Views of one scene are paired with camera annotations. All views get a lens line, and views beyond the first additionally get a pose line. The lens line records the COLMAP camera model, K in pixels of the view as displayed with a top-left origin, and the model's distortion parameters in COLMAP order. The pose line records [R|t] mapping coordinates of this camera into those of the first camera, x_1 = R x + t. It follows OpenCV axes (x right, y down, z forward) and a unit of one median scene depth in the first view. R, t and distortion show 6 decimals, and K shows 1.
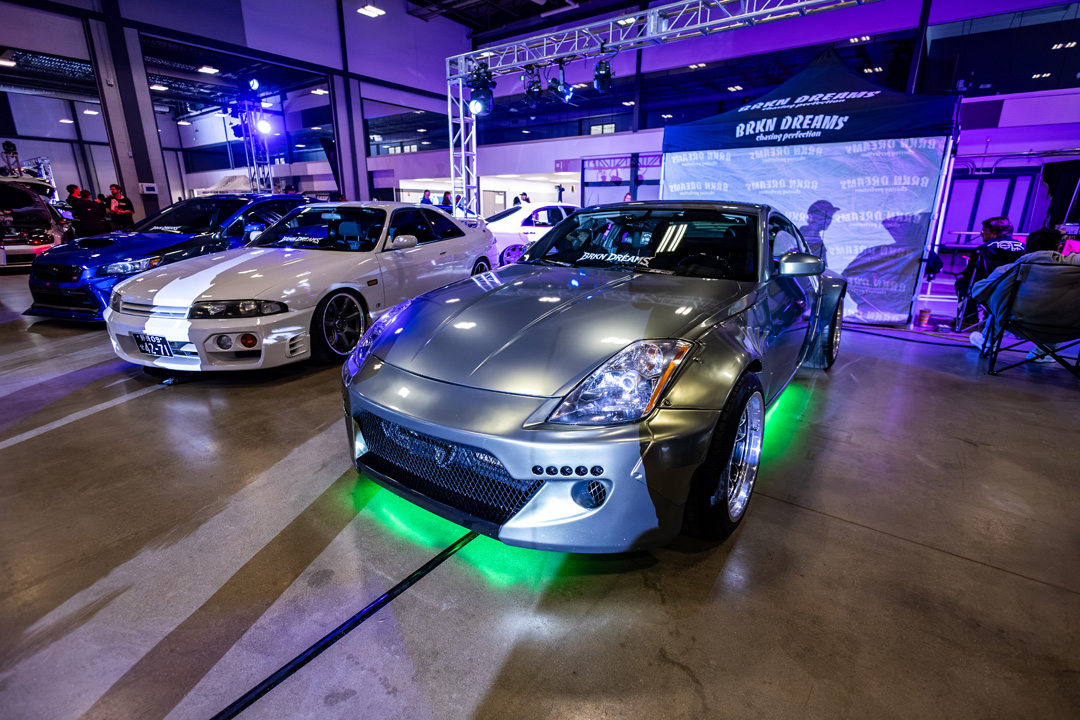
lens RADIAL K [[504.1, 0, 540.0], [0, 504.1, 360.0], [0, 0, 1]] dist [0.001475, 0.000359]
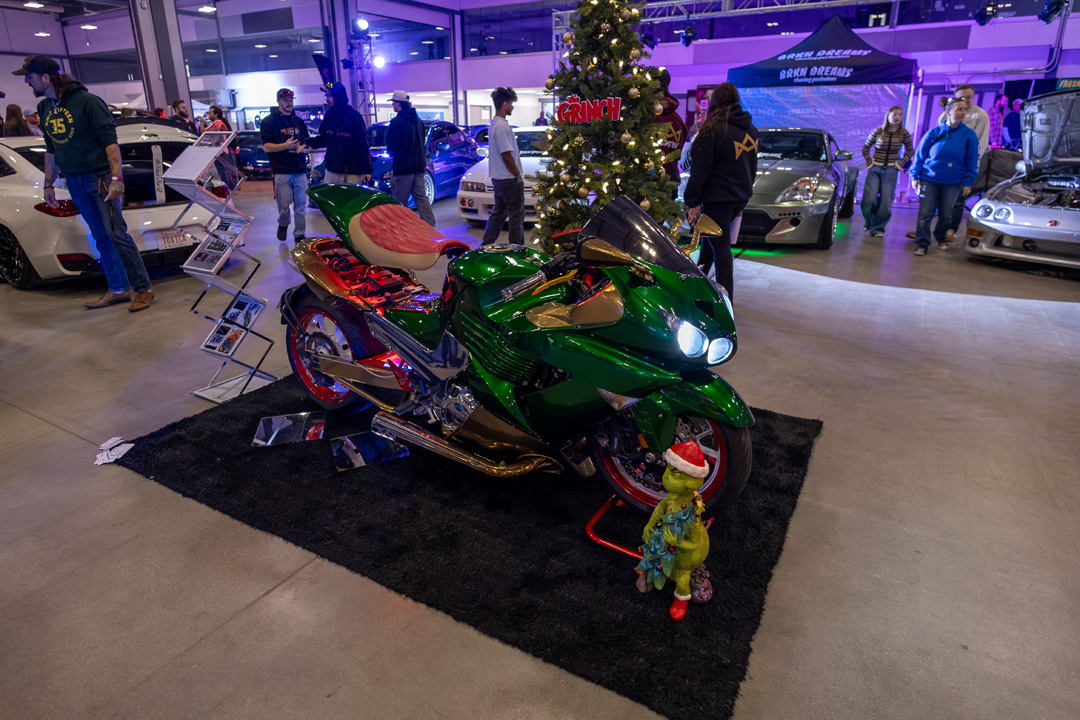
lens RADIAL K [[626.3, 0, 540.0], [0, 626.3, 315.8], [0, 0, 1]] dist [0.002182, 0.000749]
pose [[0.994305, -0.043485, 0.097296, -0.534265], [0.042511, 0.999023, 0.012062, 0.204281], [-0.097726, -0.007857, 0.995182, -0.785770]]
